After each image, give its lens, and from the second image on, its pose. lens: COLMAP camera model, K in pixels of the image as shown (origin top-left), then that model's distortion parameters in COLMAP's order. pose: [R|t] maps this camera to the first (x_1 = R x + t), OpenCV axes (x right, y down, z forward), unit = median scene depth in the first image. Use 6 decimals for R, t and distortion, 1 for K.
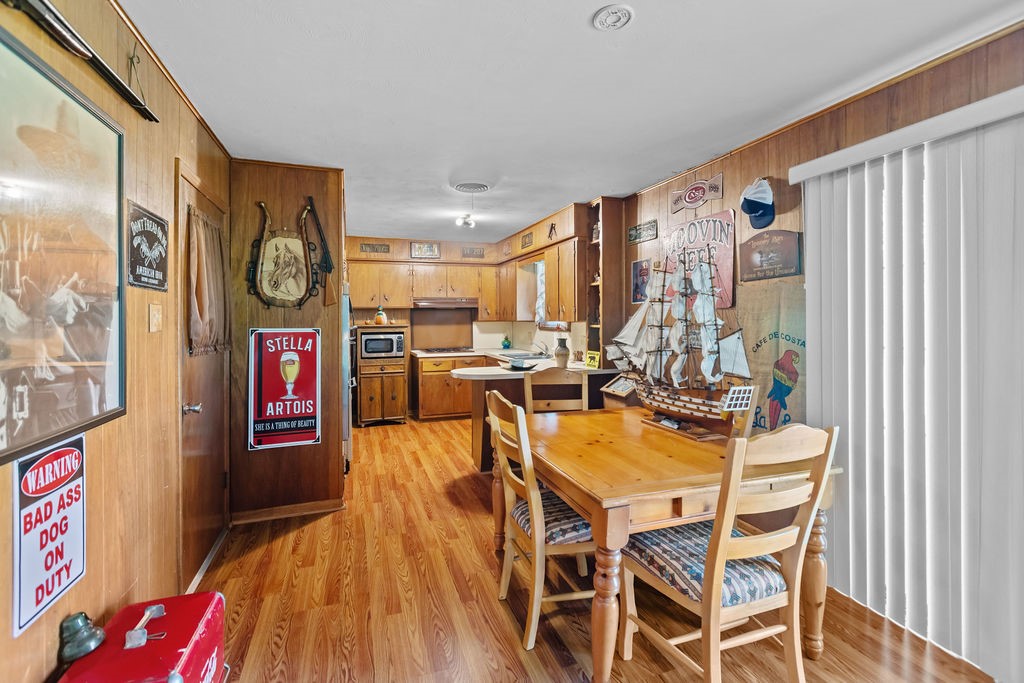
lens RADIAL K [[468.7, 0, 501.3], [0, 468.7, 318.9], [0, 0, 1]] dist [0.001919, -0.001129]
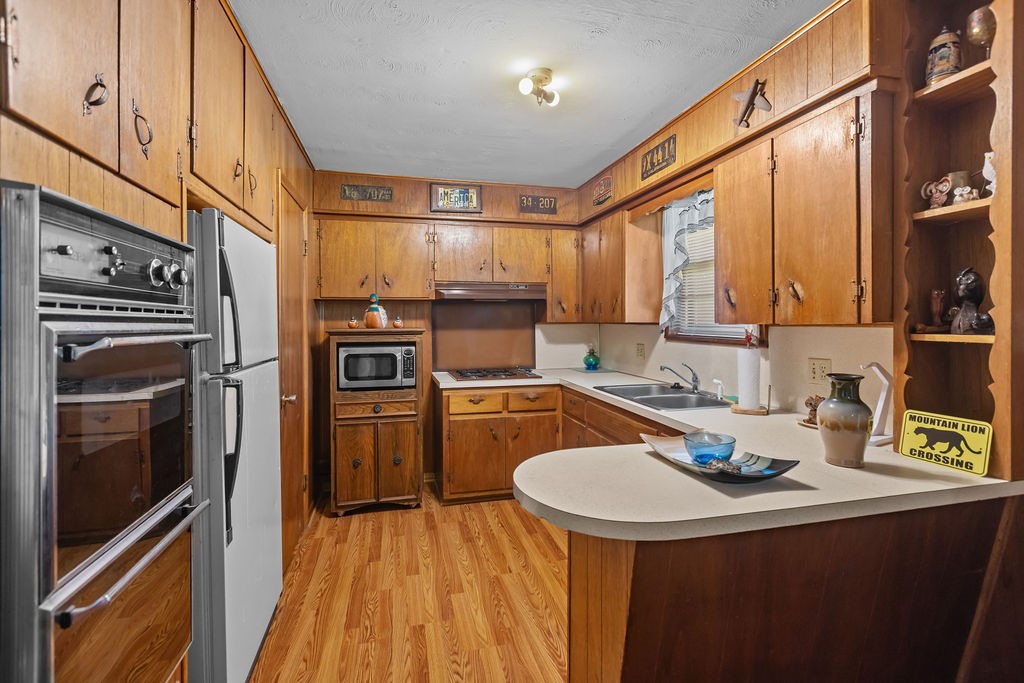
lens RADIAL K [[468.7, 0, 505.7], [0, 468.7, 328.4], [0, 0, 1]] dist [0.001919, -0.001129]
pose [[0.996960, 0.004150, -0.077801, -0.058832], [-0.003028, 0.999890, 0.014536, 0.003132], [0.077853, -0.014257, 0.996863, 0.452217]]
